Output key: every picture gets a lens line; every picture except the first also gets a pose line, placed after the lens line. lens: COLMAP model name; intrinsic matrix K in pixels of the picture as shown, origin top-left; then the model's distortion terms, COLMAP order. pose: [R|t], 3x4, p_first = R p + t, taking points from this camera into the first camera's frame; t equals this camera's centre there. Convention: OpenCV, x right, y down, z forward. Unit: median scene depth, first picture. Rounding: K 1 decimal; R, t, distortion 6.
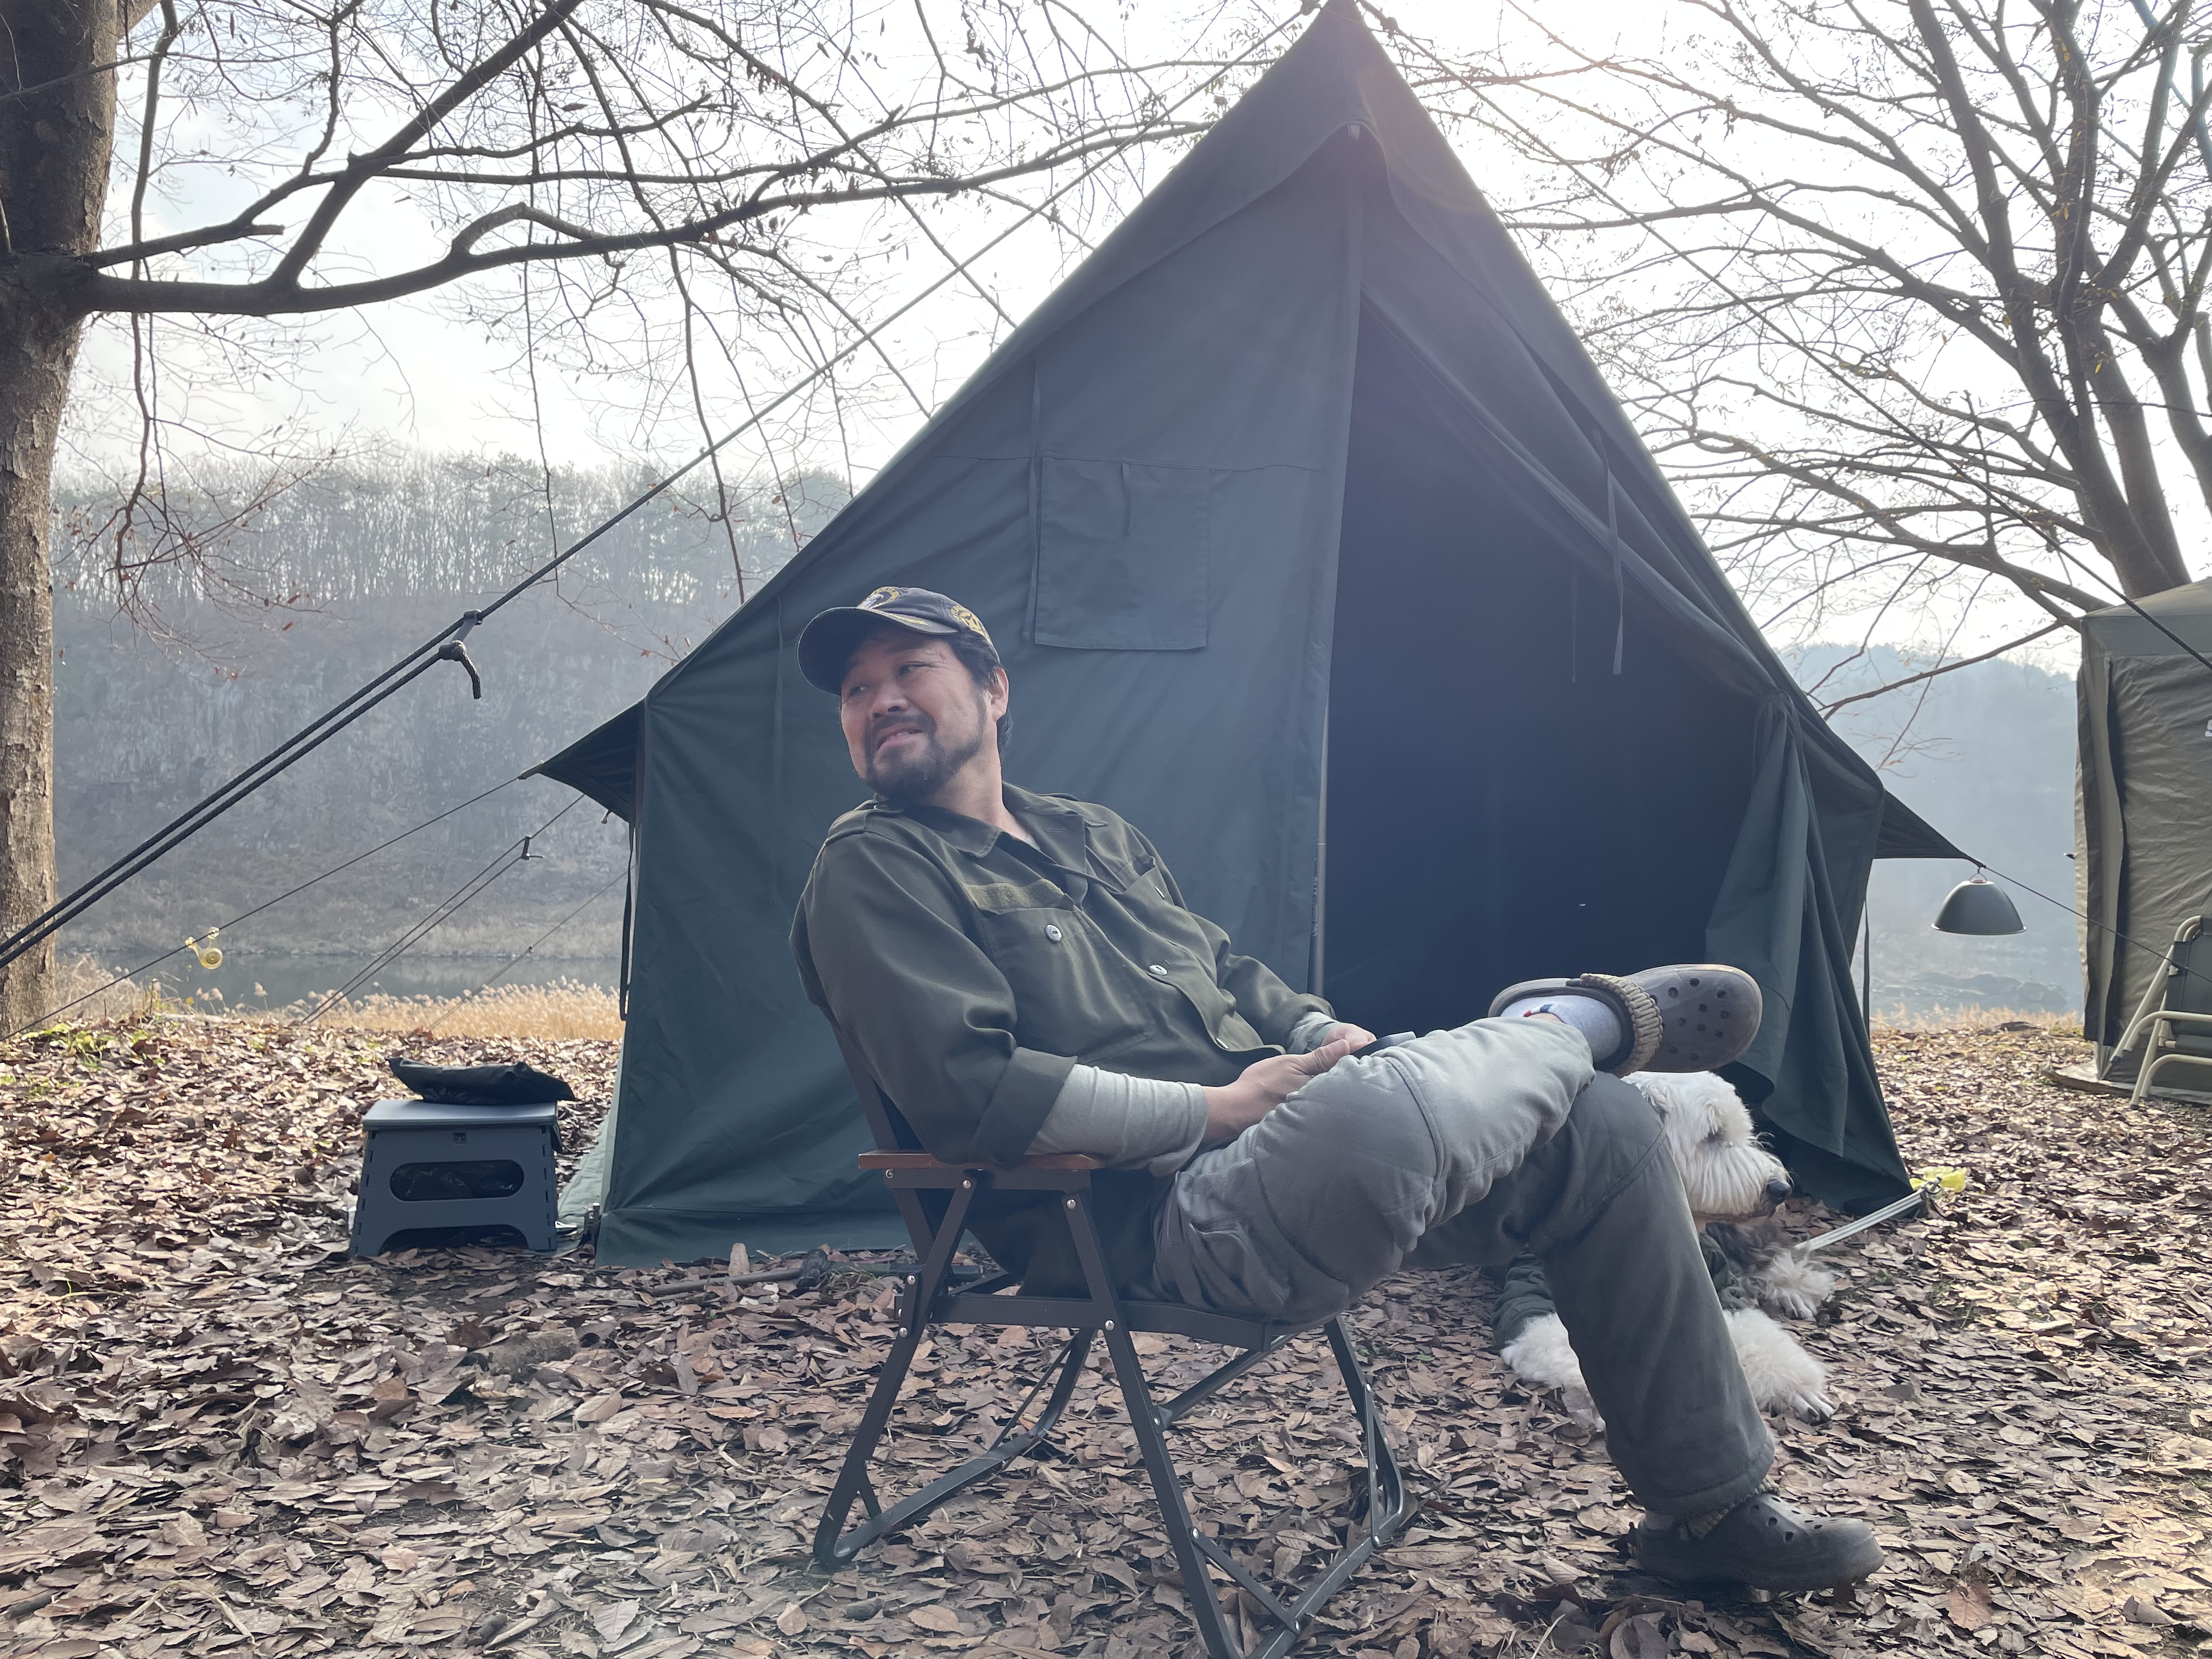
lens RADIAL K [[1649.1, 0, 1099.9], [0, 1649.1, 806.1], [0, 0, 1]] dist [0.081210, -0.109033]
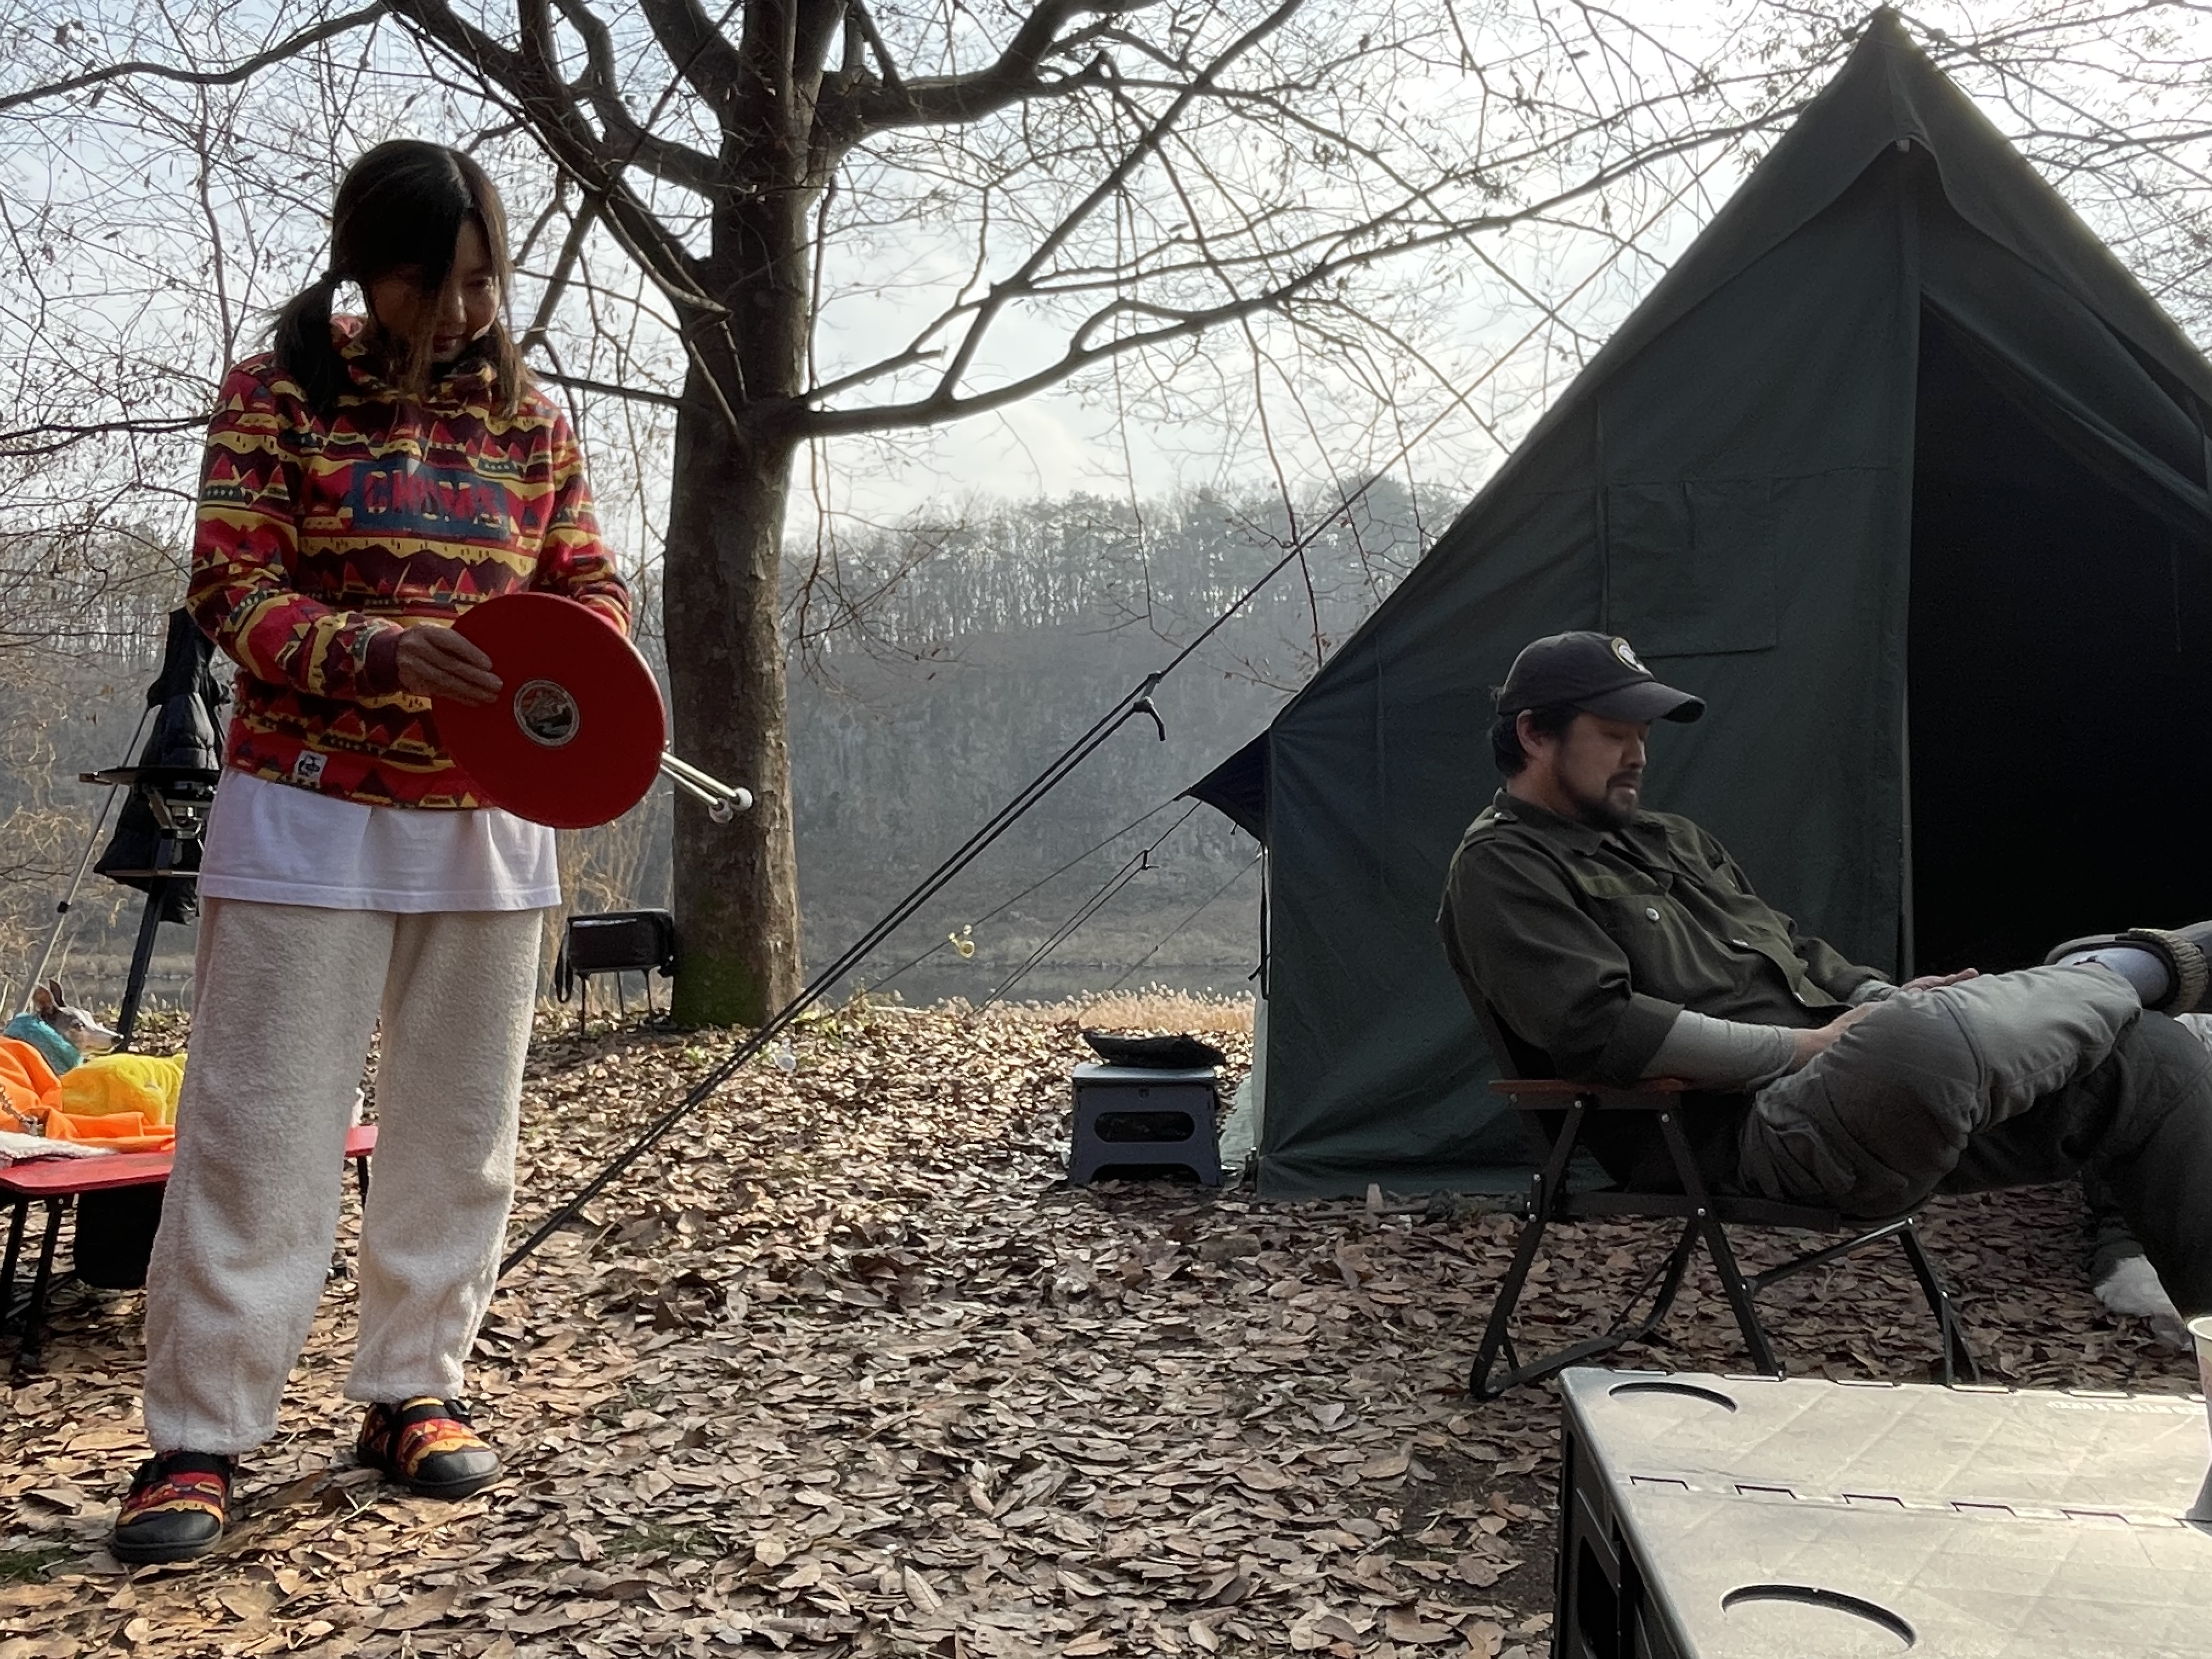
lens RADIAL K [[1673.5, 0, 1102.3], [0, 1673.5, 816.9], [0, 0, 1]] dist [-0.003080, -0.005678]
pose [[0.943644, -0.044330, -0.327979, 0.003404], [0.045653, 0.998951, -0.003669, -0.002558], [0.327798, -0.011511, 0.944678, -0.206501]]
